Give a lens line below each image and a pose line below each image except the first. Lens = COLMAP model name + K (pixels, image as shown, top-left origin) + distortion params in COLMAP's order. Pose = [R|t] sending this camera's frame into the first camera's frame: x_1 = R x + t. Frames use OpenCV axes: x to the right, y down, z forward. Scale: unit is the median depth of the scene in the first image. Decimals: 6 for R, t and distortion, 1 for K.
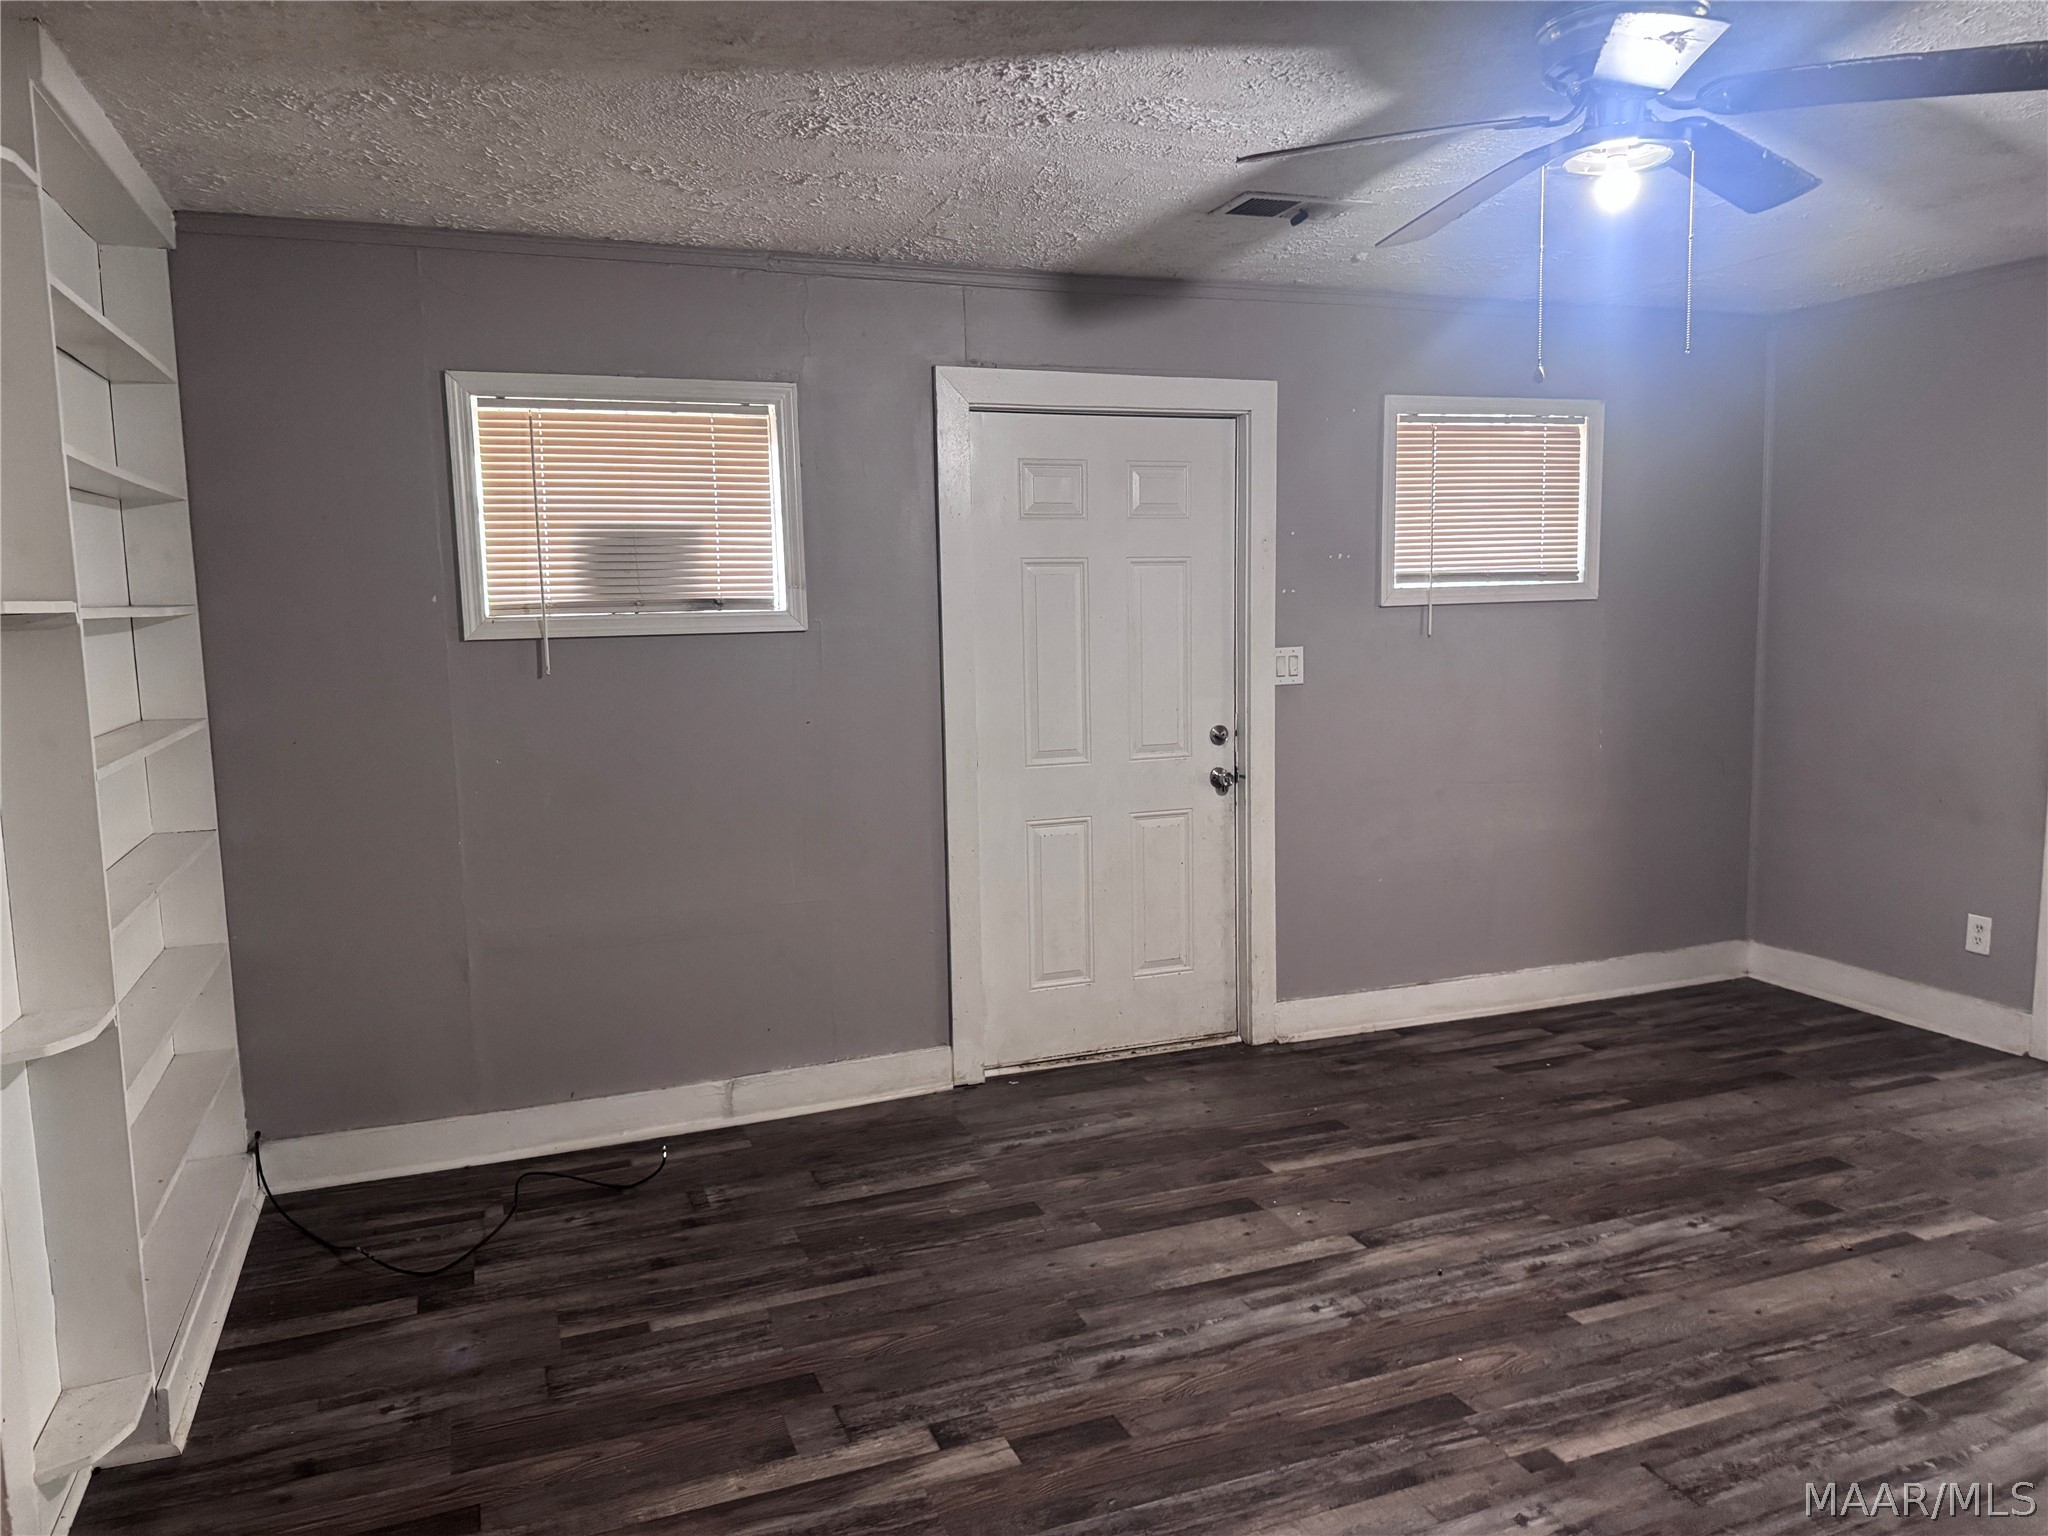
lens RADIAL K [[1455.1, 0, 1019.0], [0, 1455.1, 759.9], [0, 0, 1]] dist [0.011461, -0.013357]
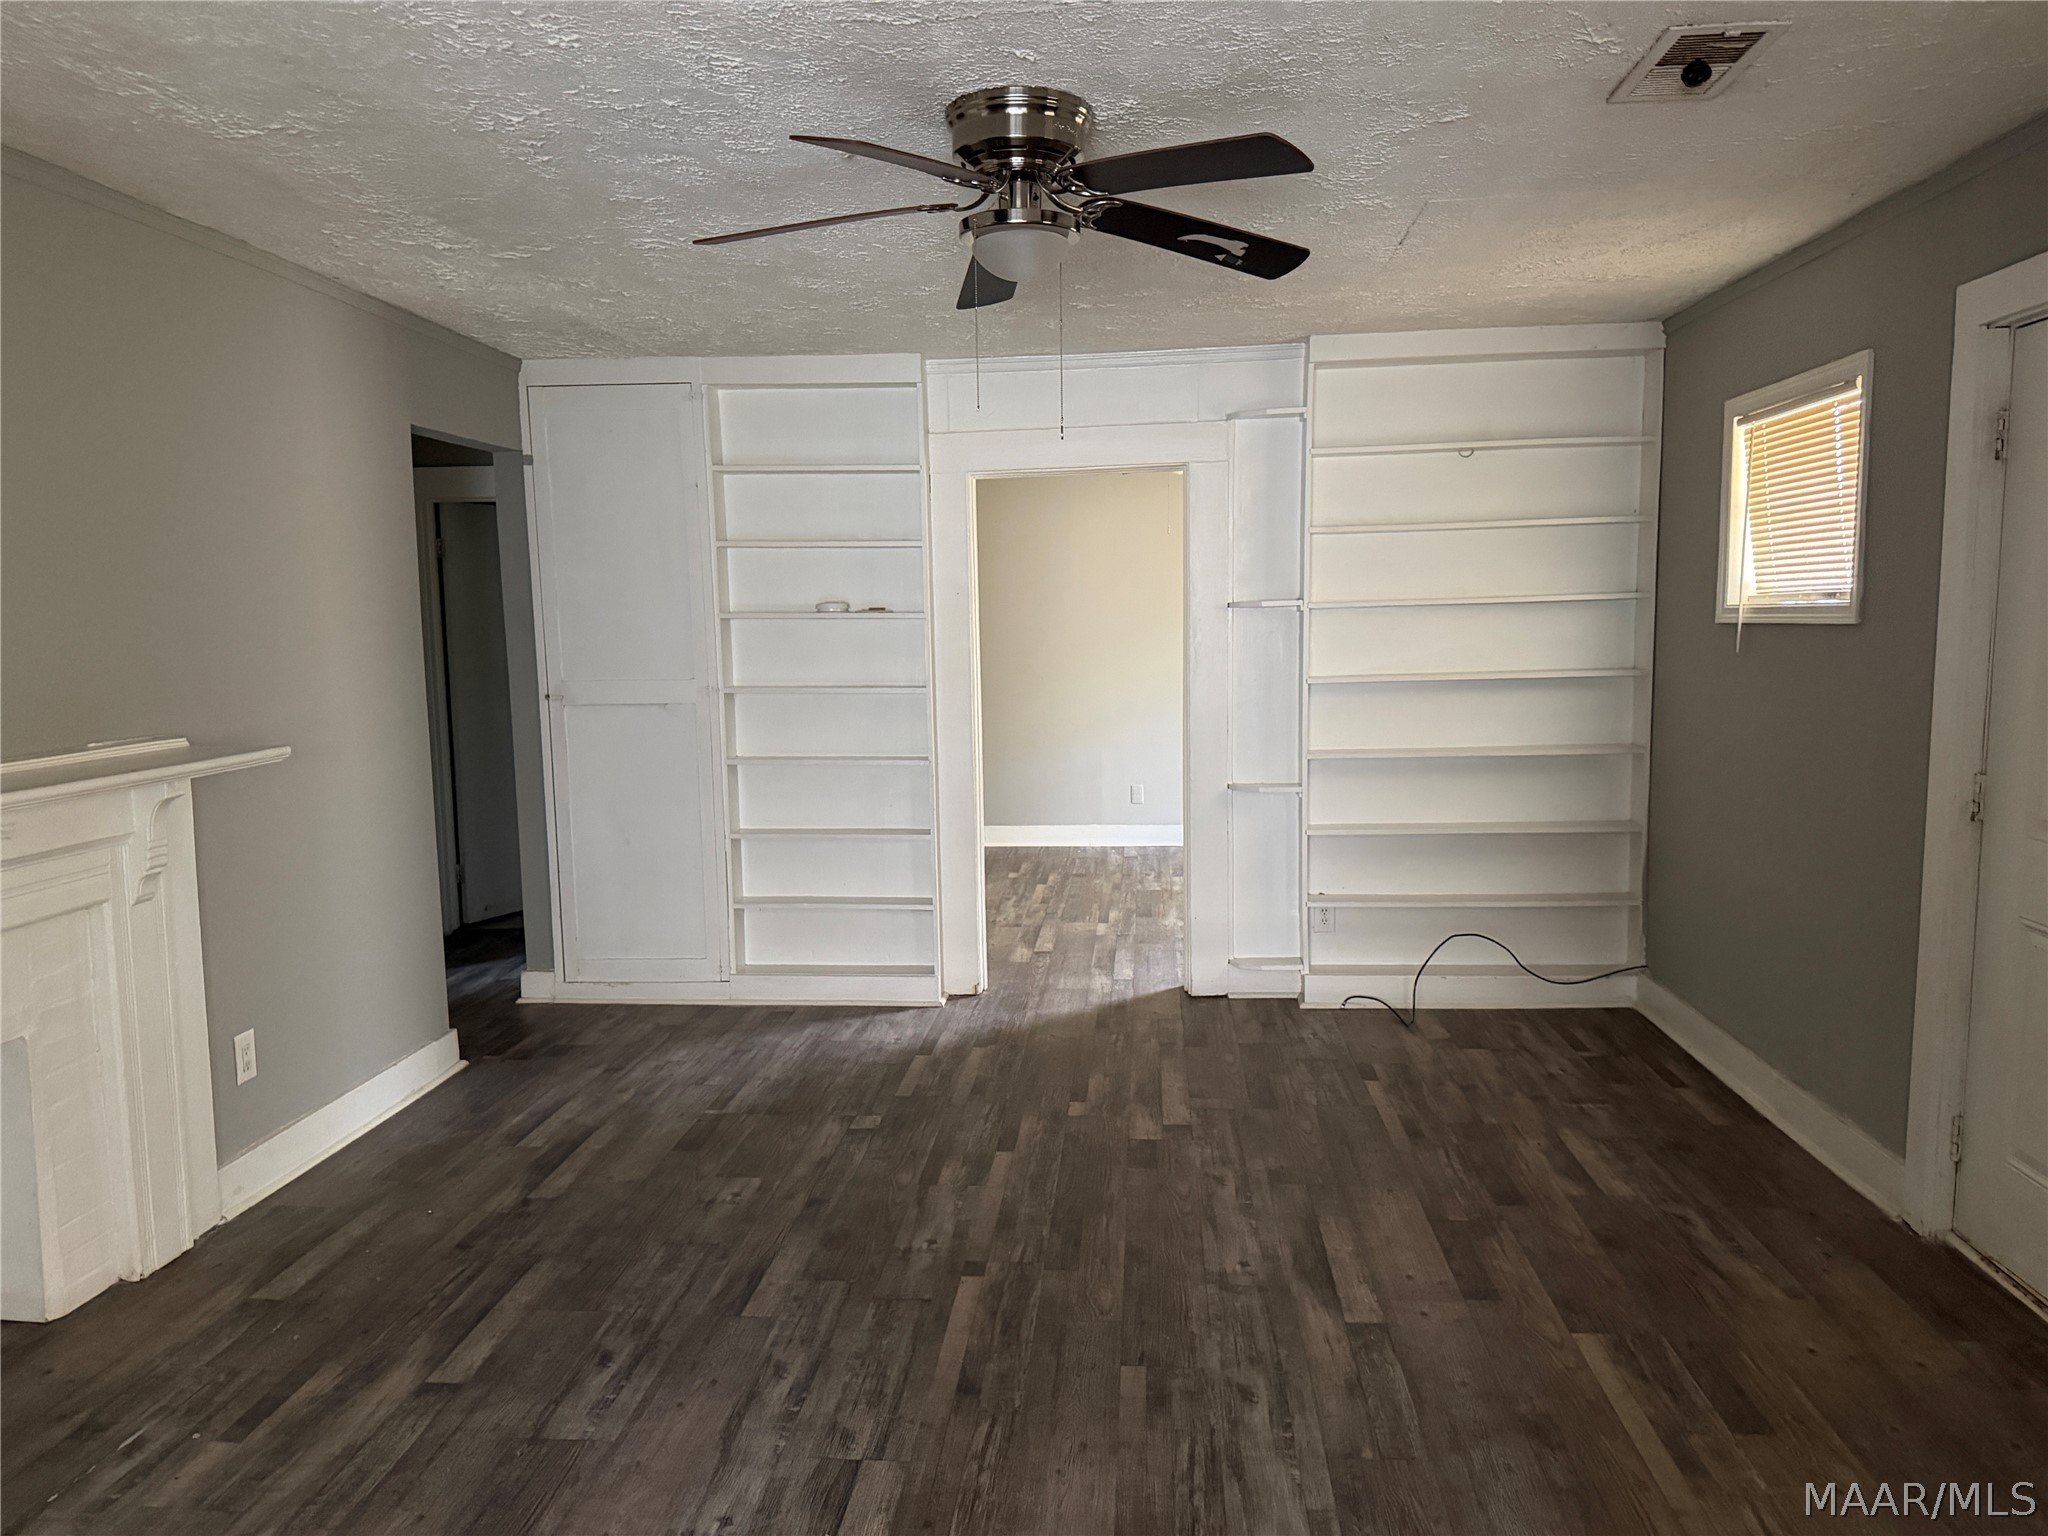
lens RADIAL K [[1452.0, 0, 1026.2], [0, 1452.0, 777.6], [0, 0, 1]] dist [0.035356, -0.028051]
pose [[-0.432169, 0.133581, -0.891844, 1.128481], [-0.081606, 0.979117, 0.186197, -0.157606], [0.898093, 0.153248, -0.412243, 1.179420]]
